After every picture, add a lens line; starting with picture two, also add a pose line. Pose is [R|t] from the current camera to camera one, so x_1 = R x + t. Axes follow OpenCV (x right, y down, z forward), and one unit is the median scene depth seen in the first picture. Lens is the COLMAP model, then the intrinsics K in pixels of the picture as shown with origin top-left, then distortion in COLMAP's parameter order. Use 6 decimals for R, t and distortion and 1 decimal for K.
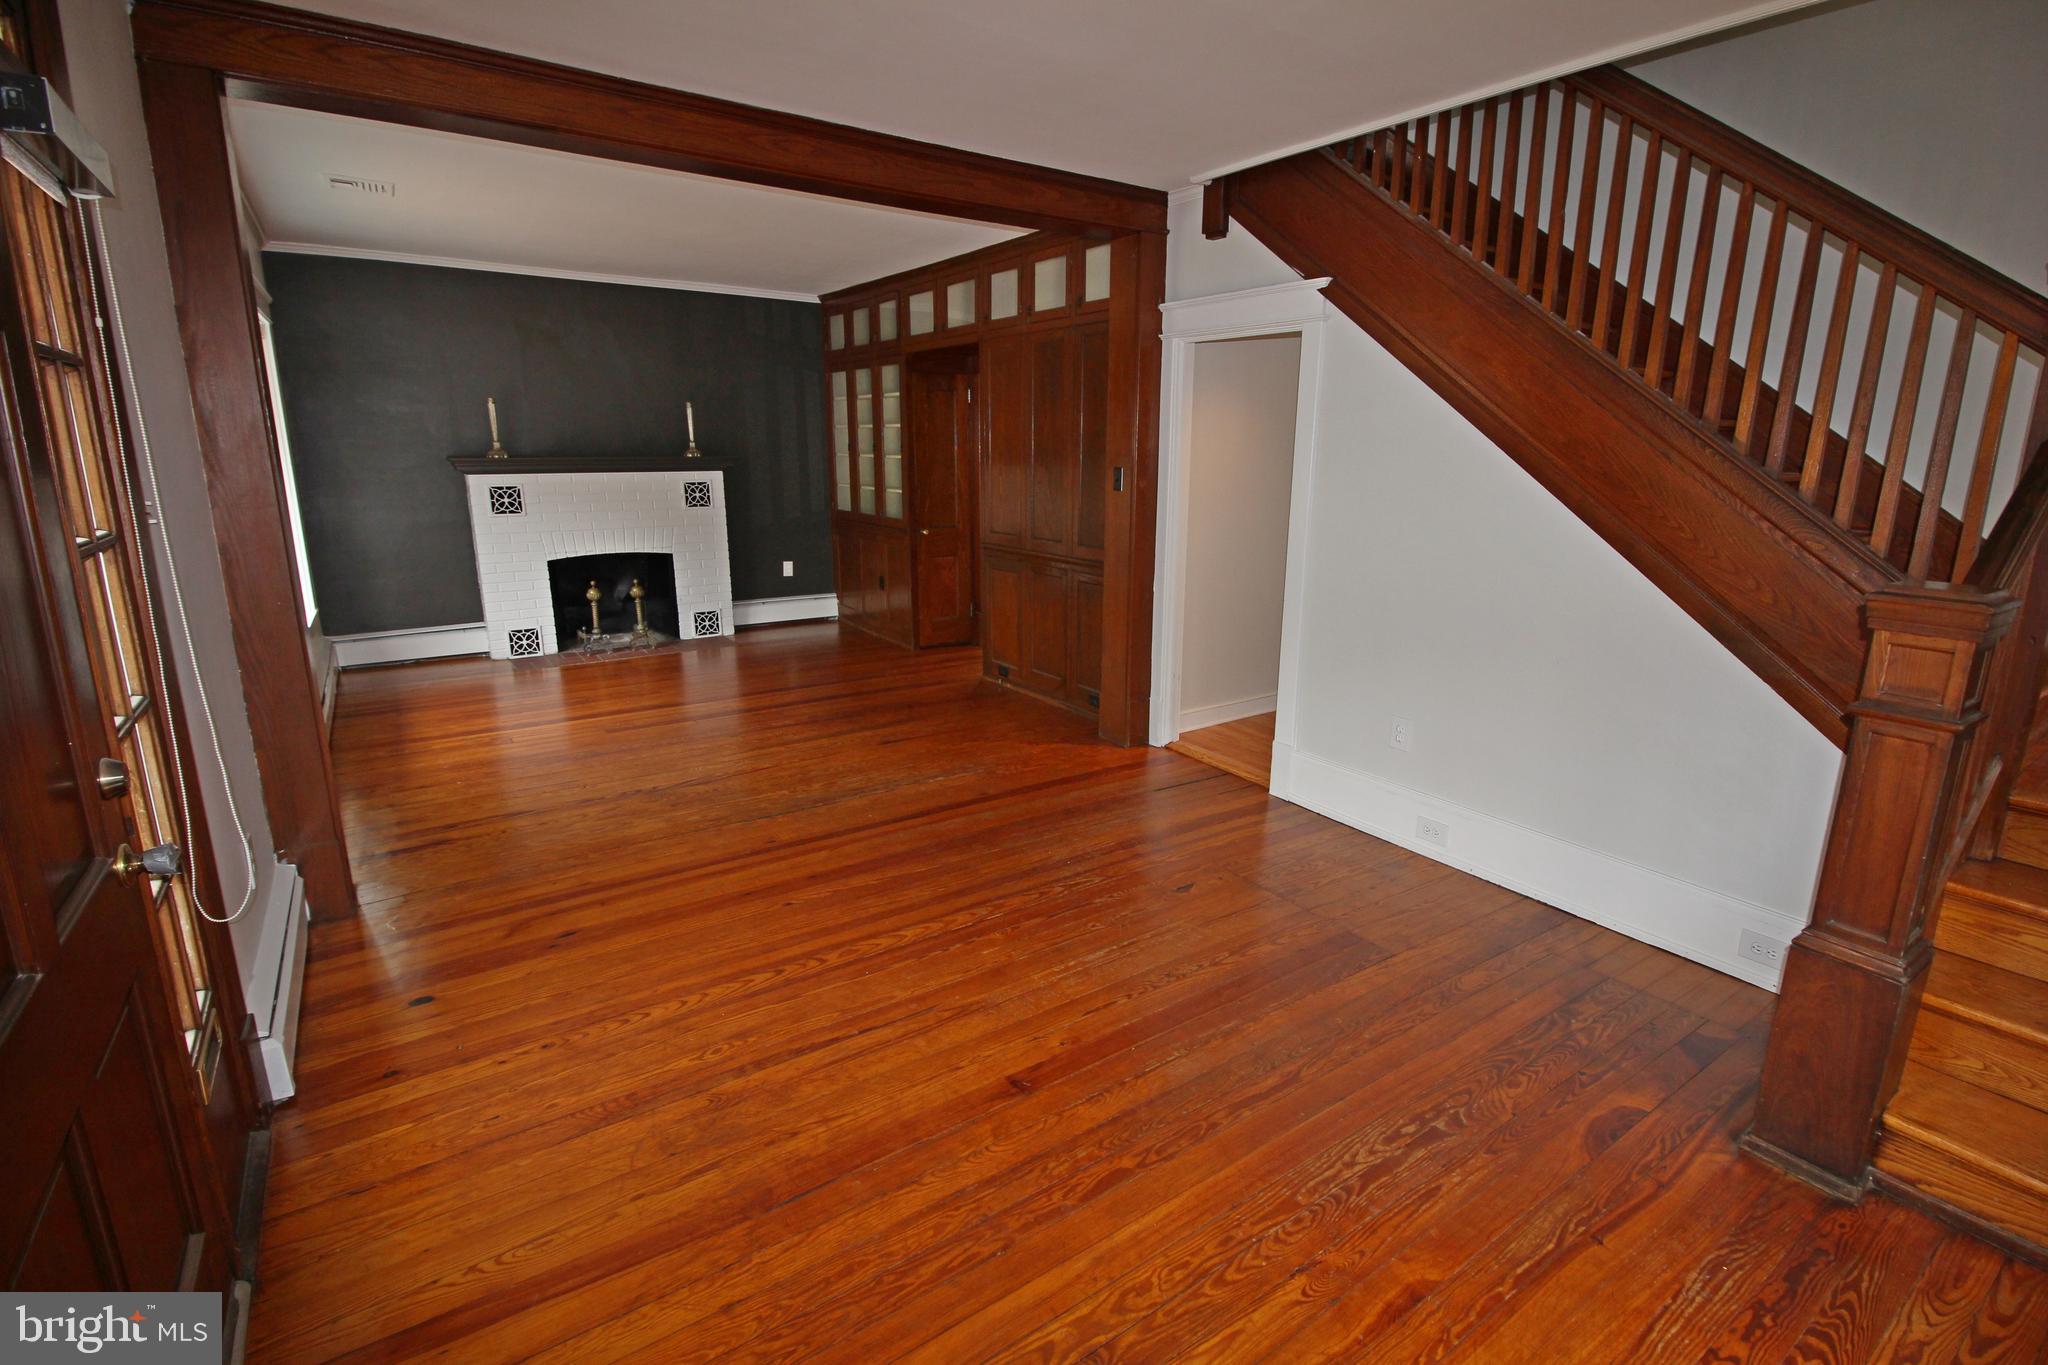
lens RADIAL K [[947.0, 0, 1050.5], [0, 947.0, 670.9], [0, 0, 1]] dist [0.000653, -0.012501]
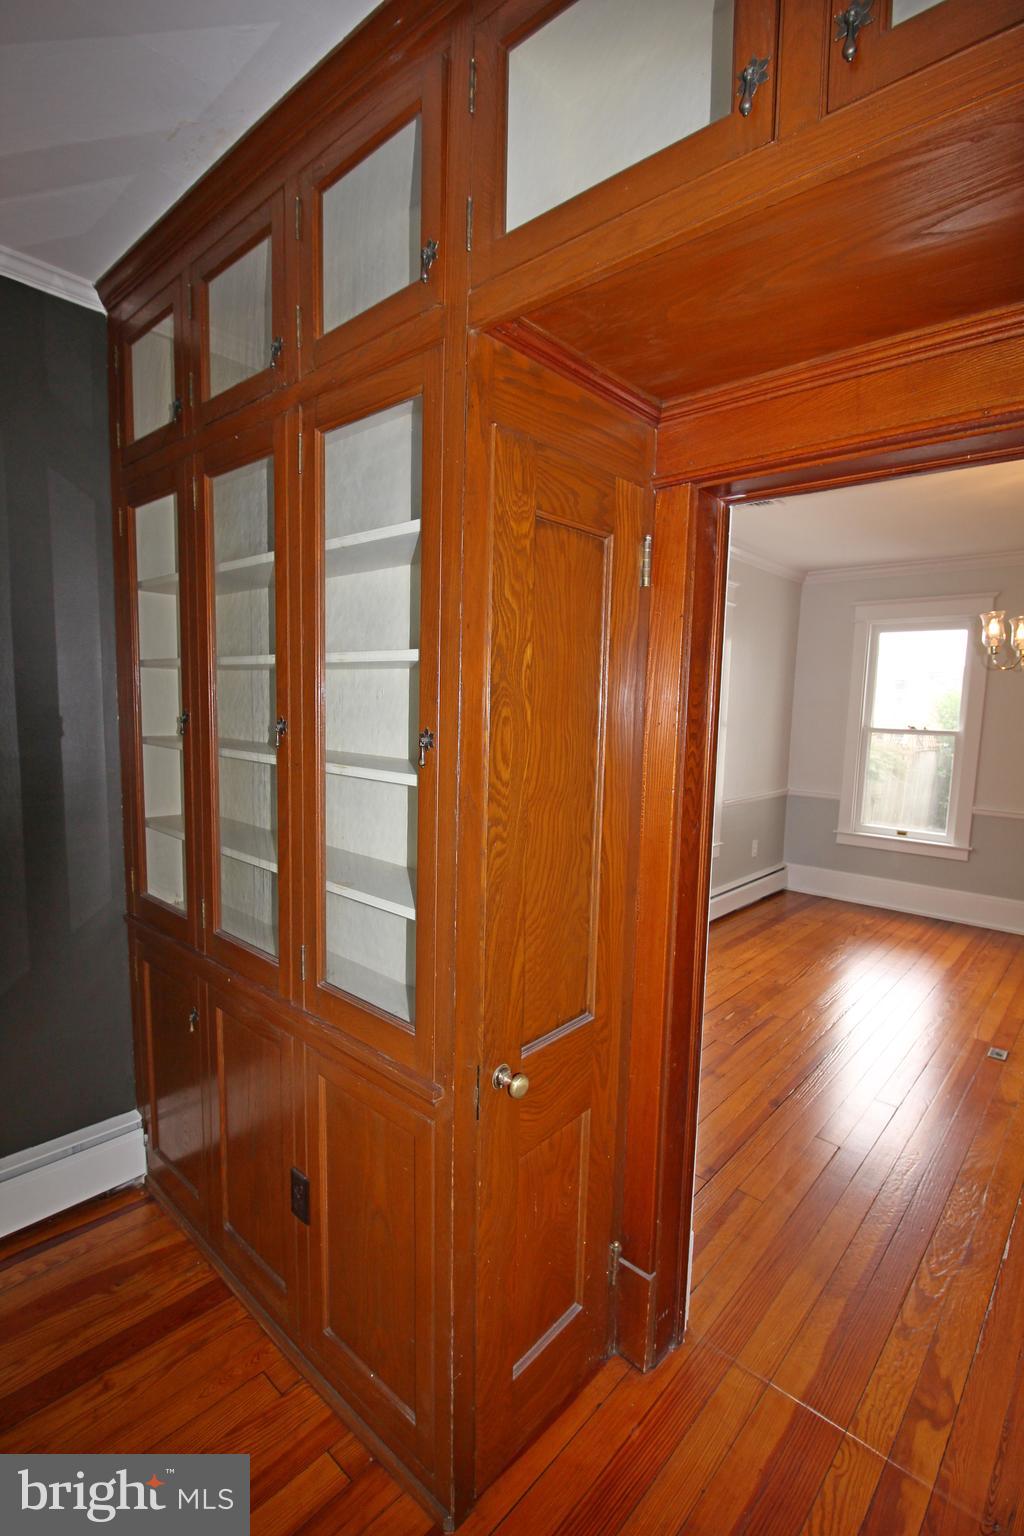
lens RADIAL K [[721.4, 0, 536.4], [0, 721.4, 781.4], [0, 0, 1]] dist [-0.000616, 0.000091]
pose [[0.968420, -0.008493, 0.249179, -0.262250], [0.037409, 0.993055, -0.111544, -0.305859], [-0.246501, 0.117343, 0.962012, 1.219240]]
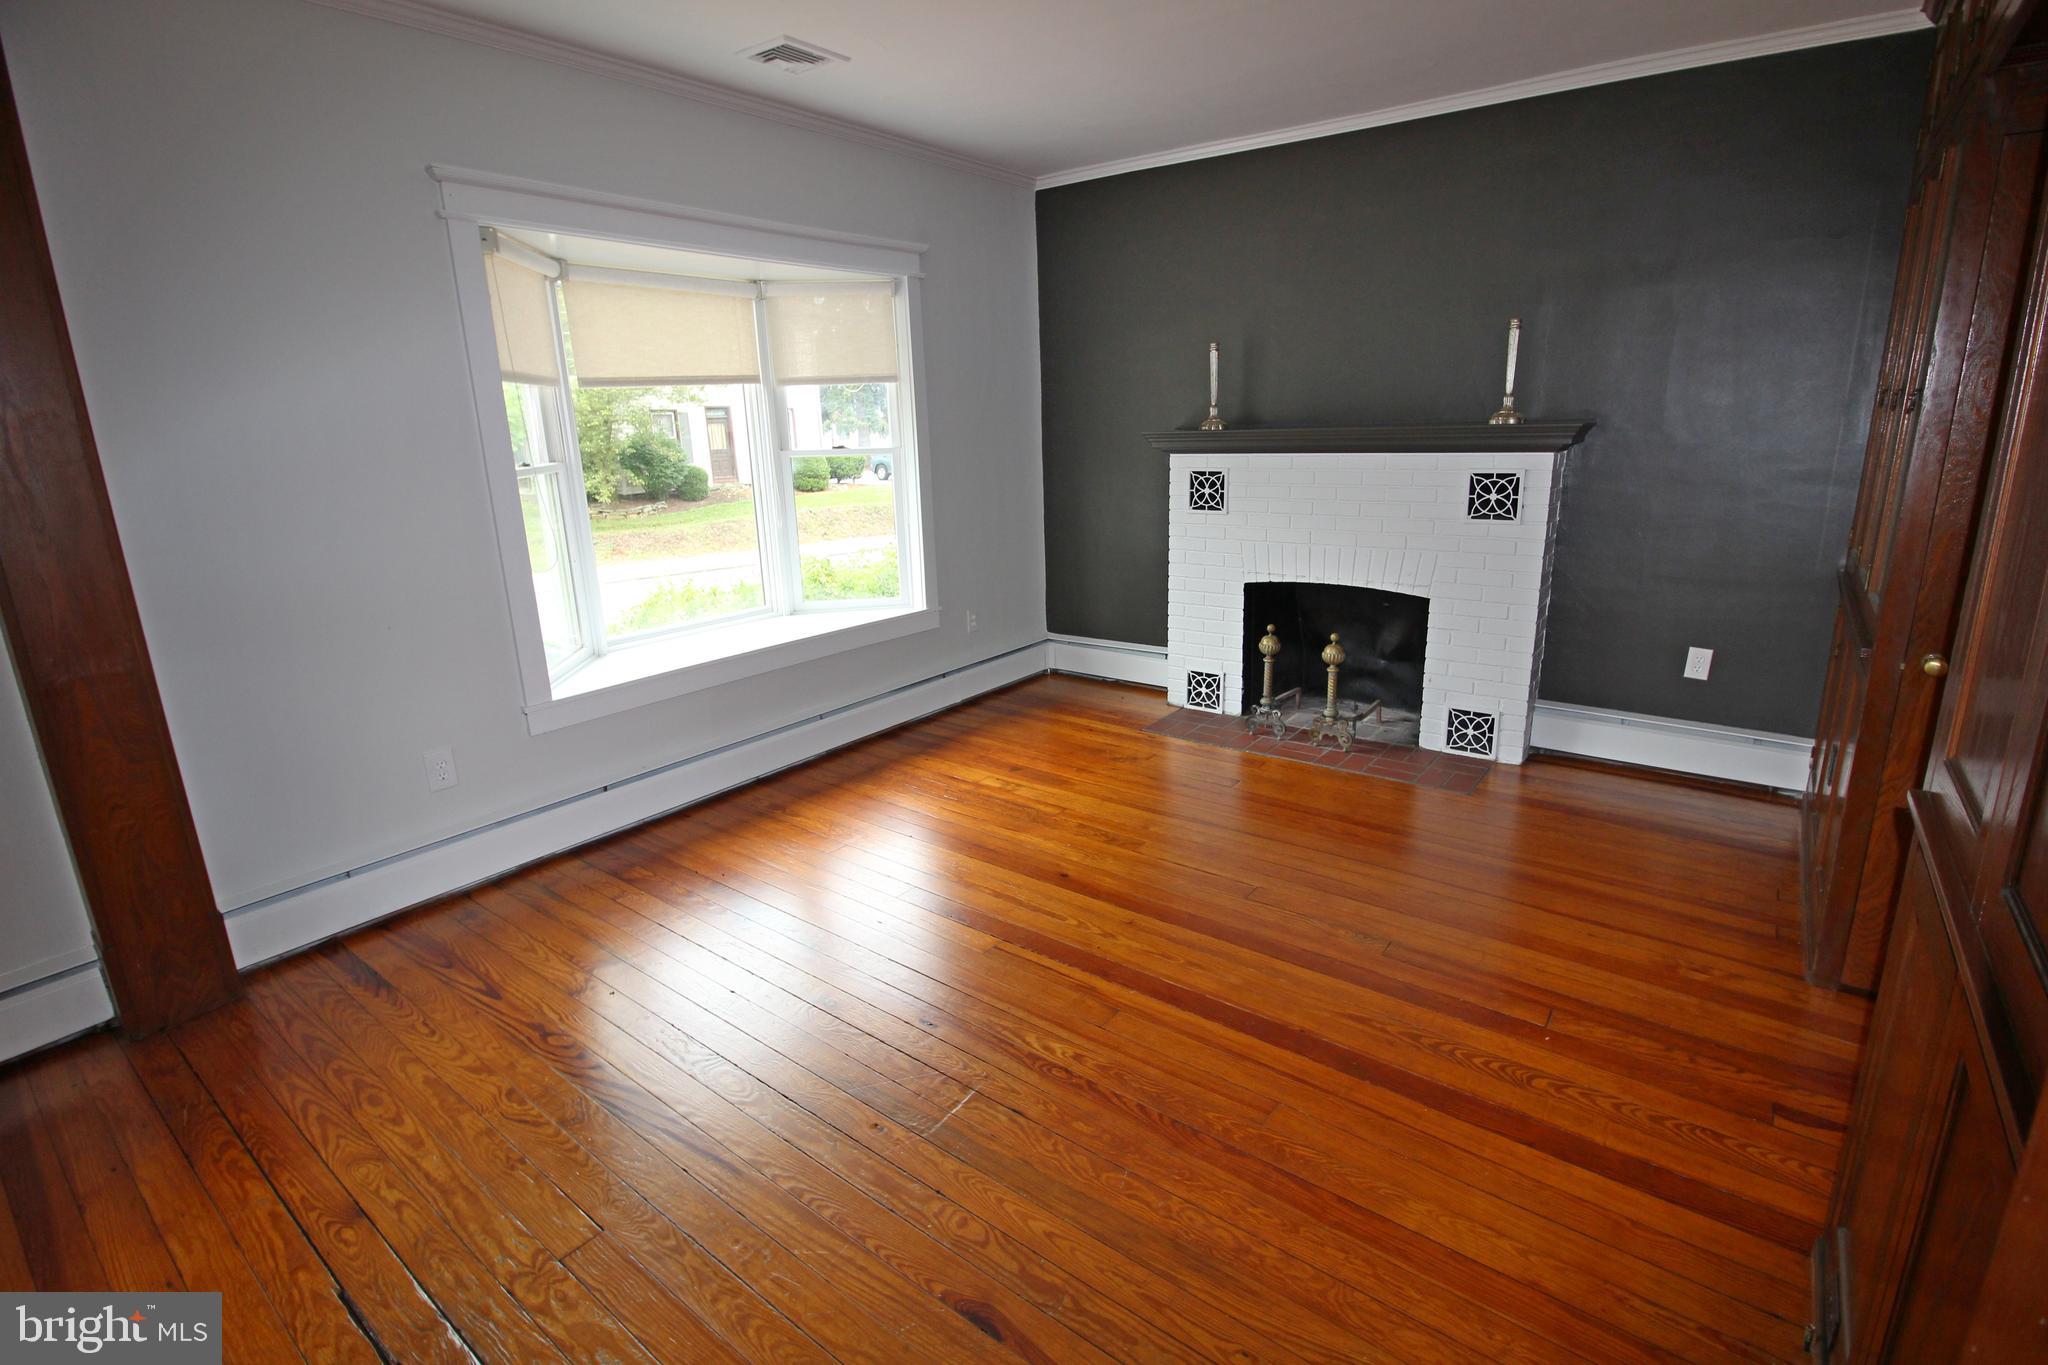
lens RADIAL K [[947.0, 0, 1050.5], [0, 947.0, 670.9], [0, 0, 1]] dist [0.000653, -0.012501]
pose [[0.312010, 0.232083, -0.921296, 0.091036], [-0.190680, 0.965271, 0.178584, -0.218683], [0.930747, 0.119953, 0.345428, 0.940584]]
